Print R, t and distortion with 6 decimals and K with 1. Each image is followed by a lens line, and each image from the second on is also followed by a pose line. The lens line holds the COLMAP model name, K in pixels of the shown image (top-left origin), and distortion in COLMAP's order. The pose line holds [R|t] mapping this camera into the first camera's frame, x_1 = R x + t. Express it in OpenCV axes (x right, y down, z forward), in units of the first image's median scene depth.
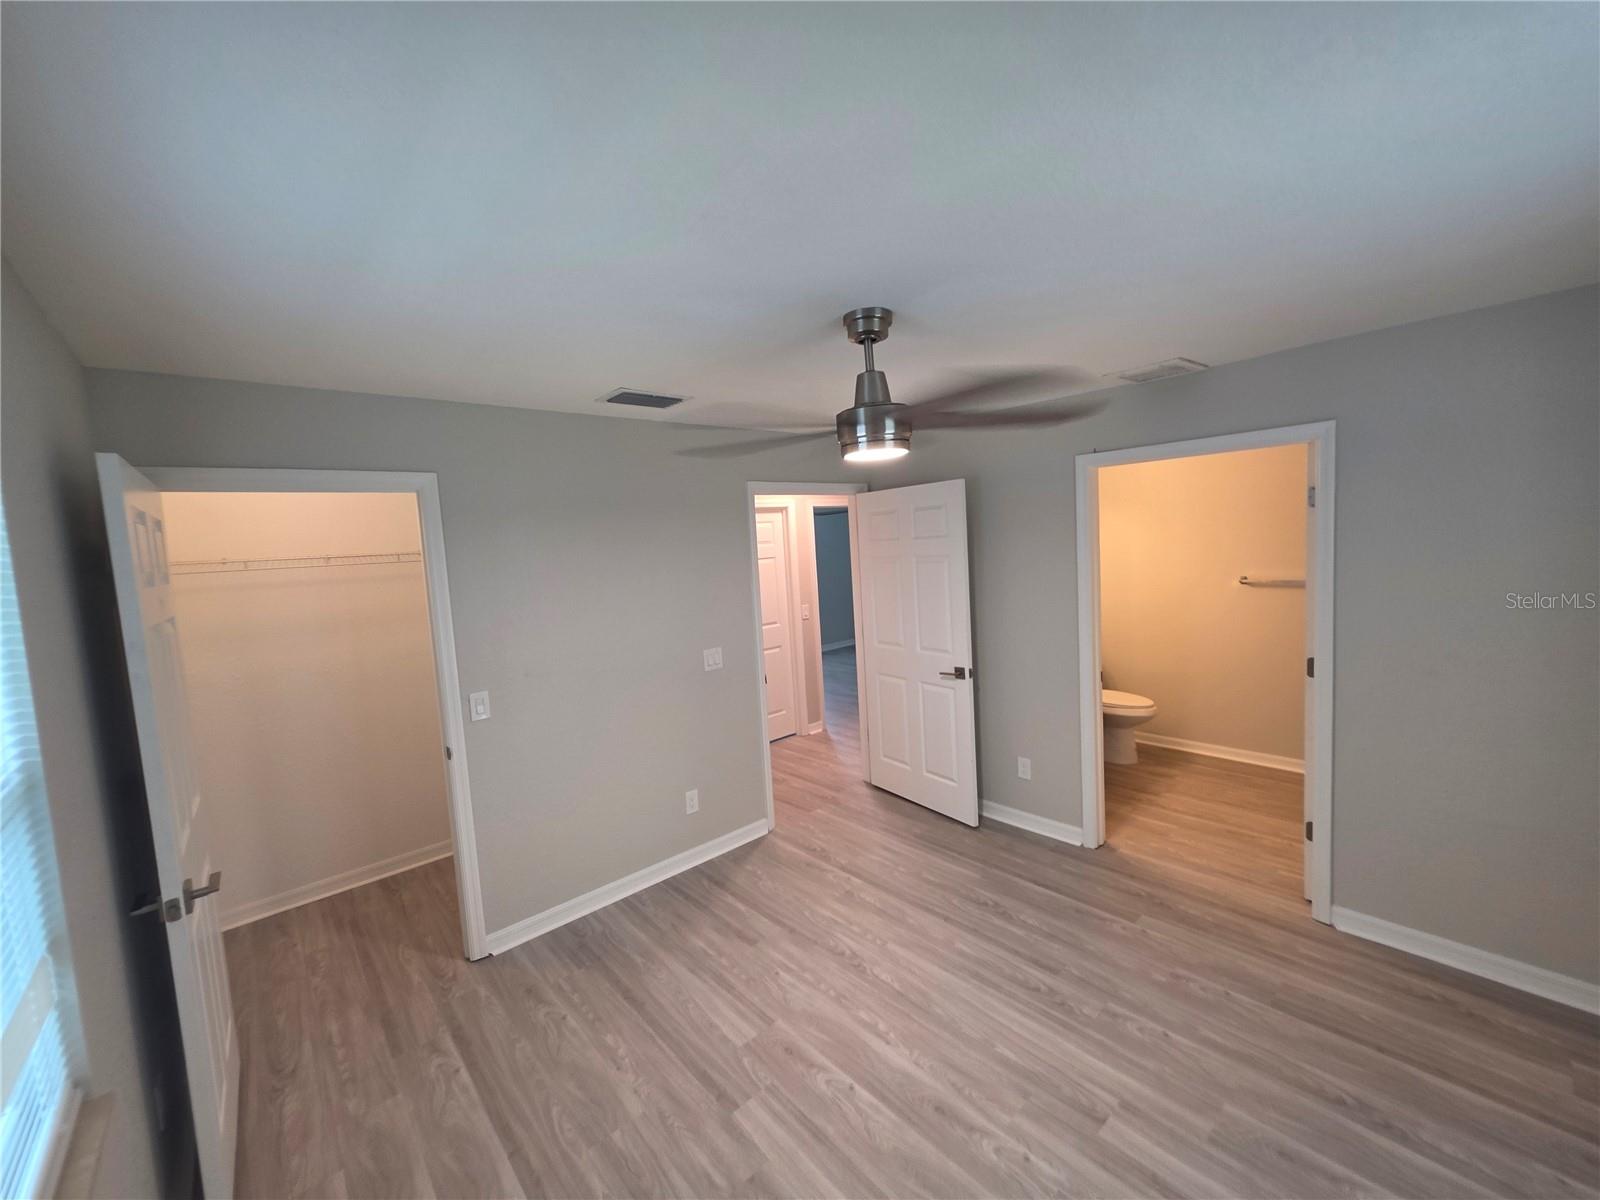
lens RADIAL K [[639.2, 0, 793.9], [0, 639.2, 604.2], [0, 0, 1]] dist [0.007353, -0.000134]
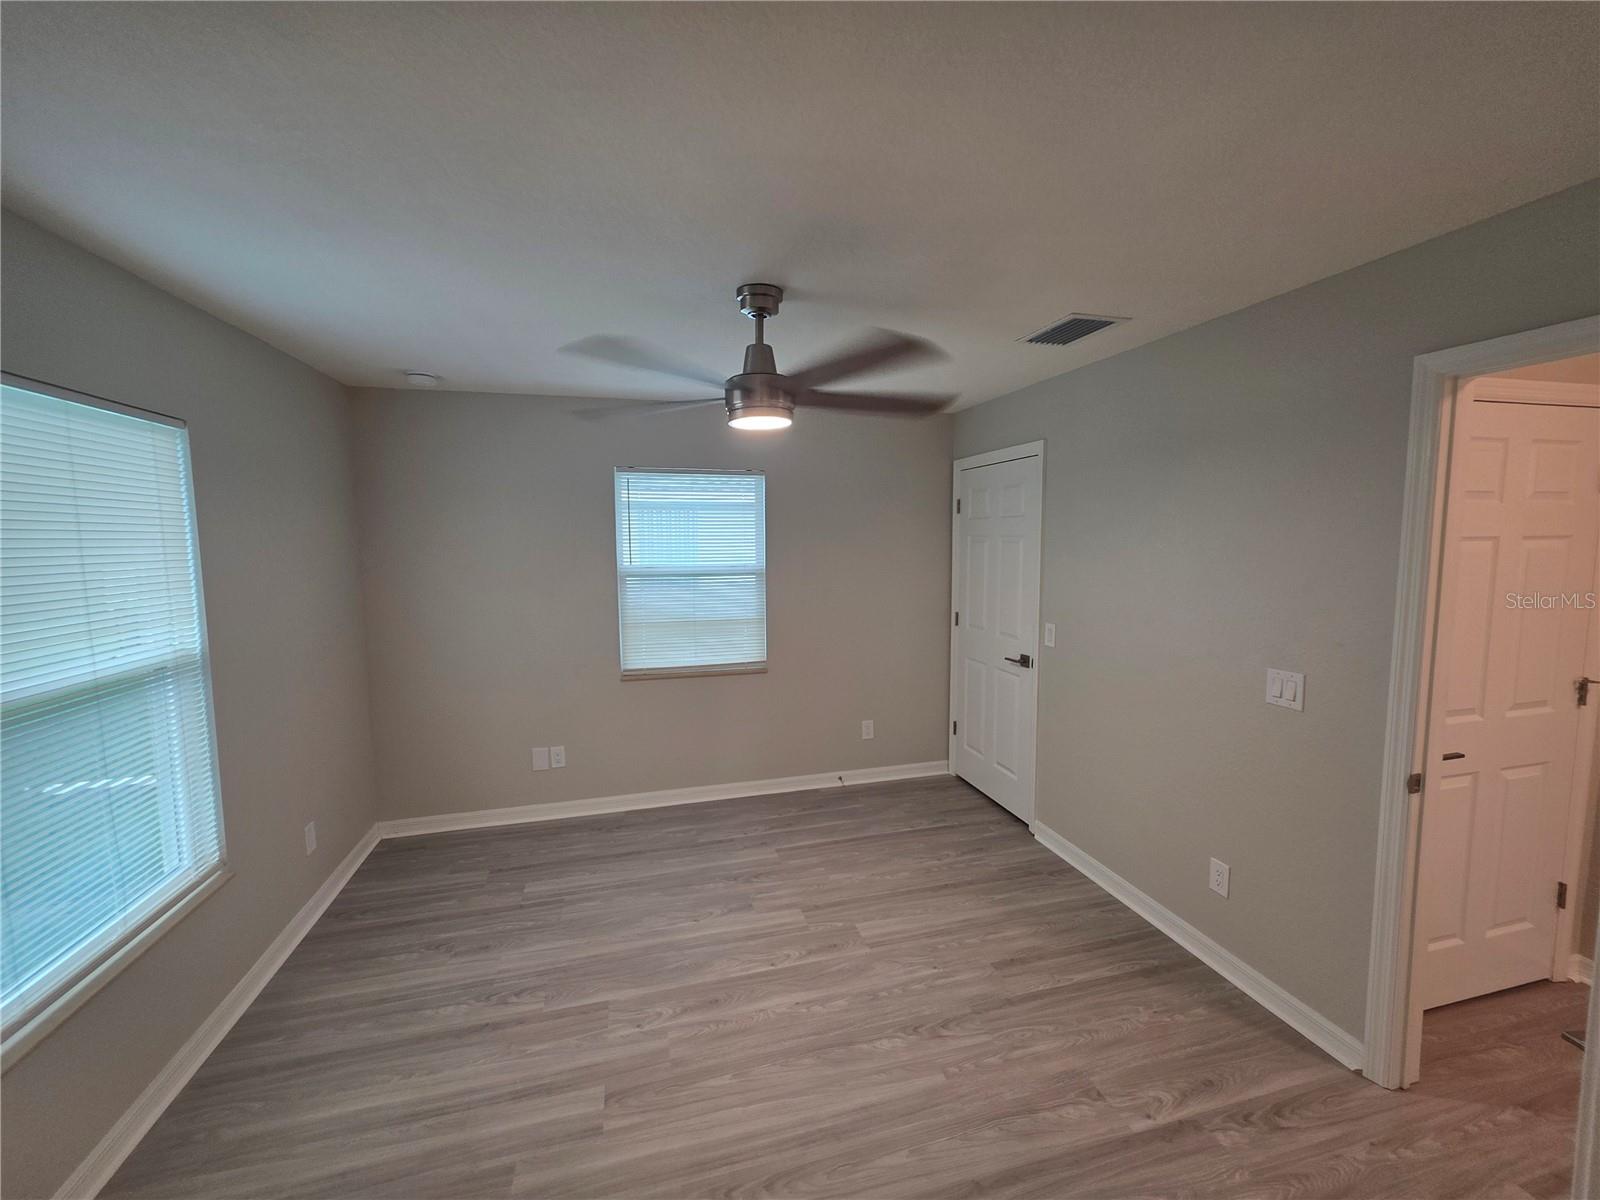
lens RADIAL K [[639.2, 0, 800.5], [0, 639.2, 606.3], [0, 0, 1]] dist [0.007353, -0.000134]
pose [[-0.438701, 0.161730, -0.883960, 0.855768], [-0.053310, 0.977255, 0.205257, -0.126397], [0.897051, 0.137171, -0.420101, 1.225464]]
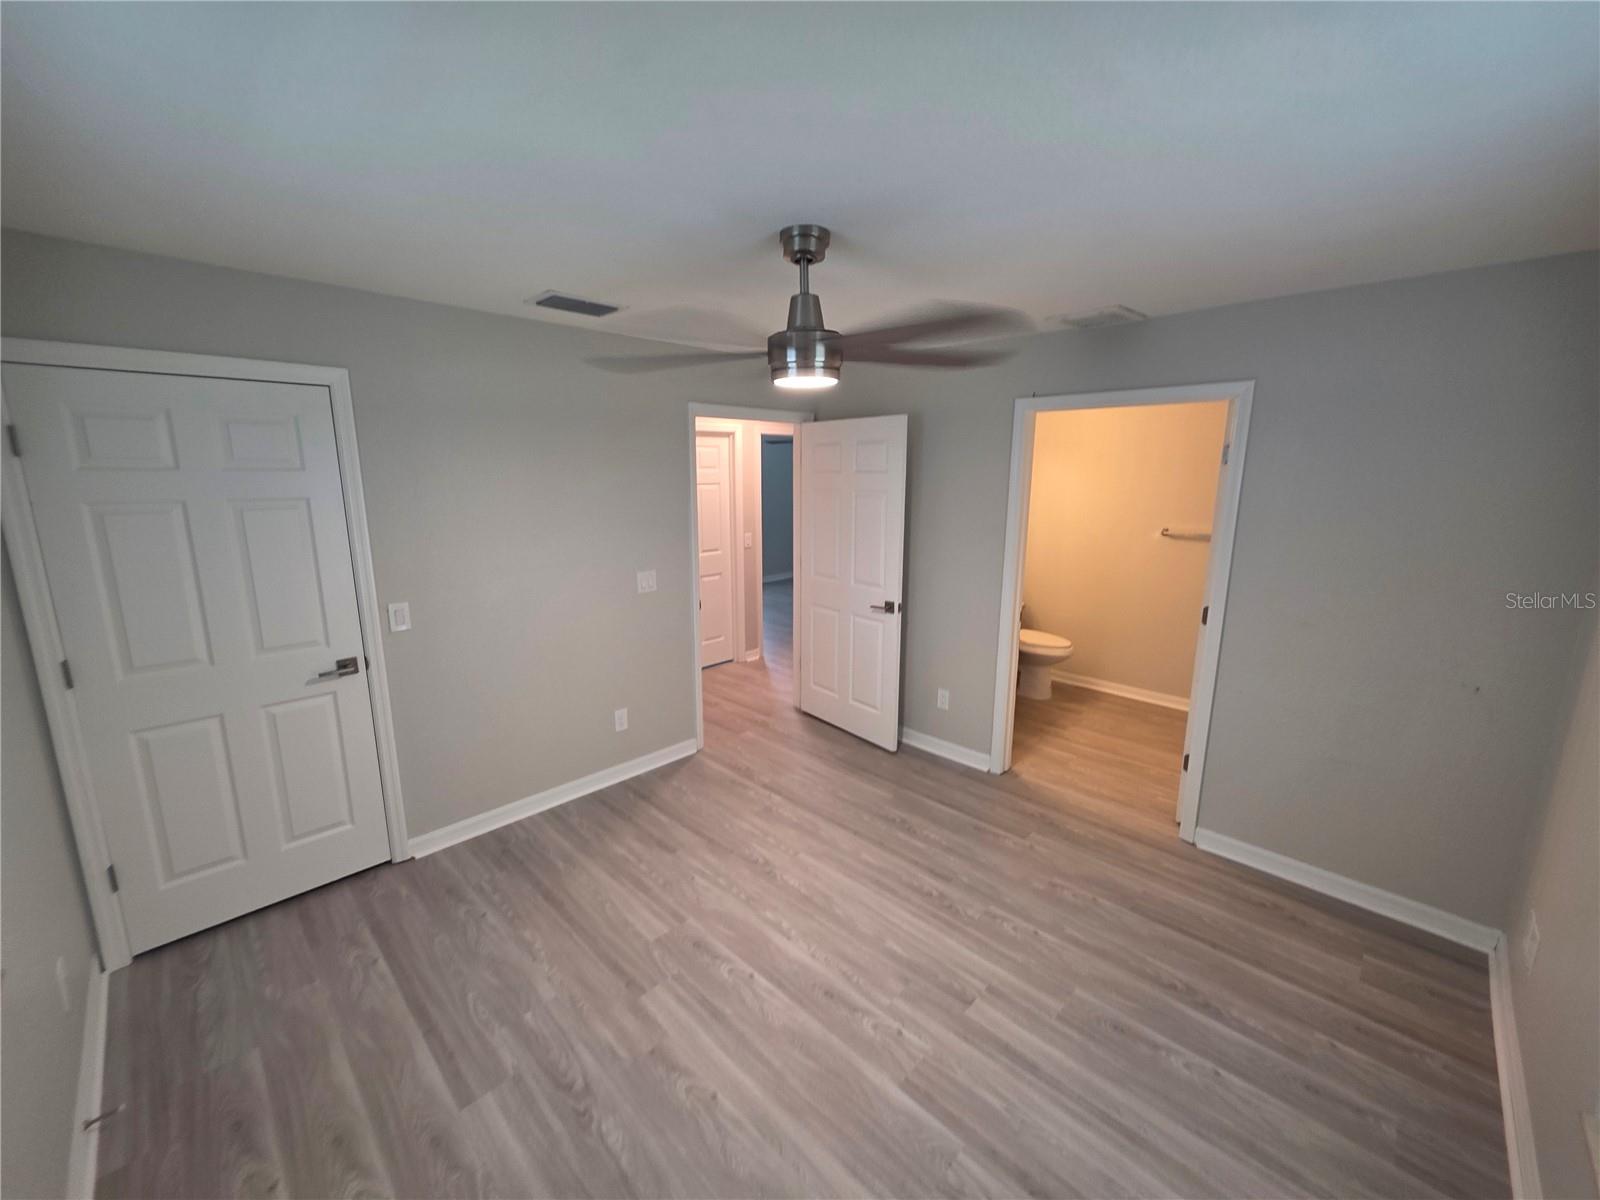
lens RADIAL K [[639.2, 0, 792.5], [0, 639.2, 602.4], [0, 0, 1]] dist [0.007353, -0.000134]
pose [[0.996093, 0.046298, 0.075207, 0.040155], [-0.053884, 0.993305, 0.102182, 0.004939], [-0.069973, -0.105836, 0.991919, -0.017196]]
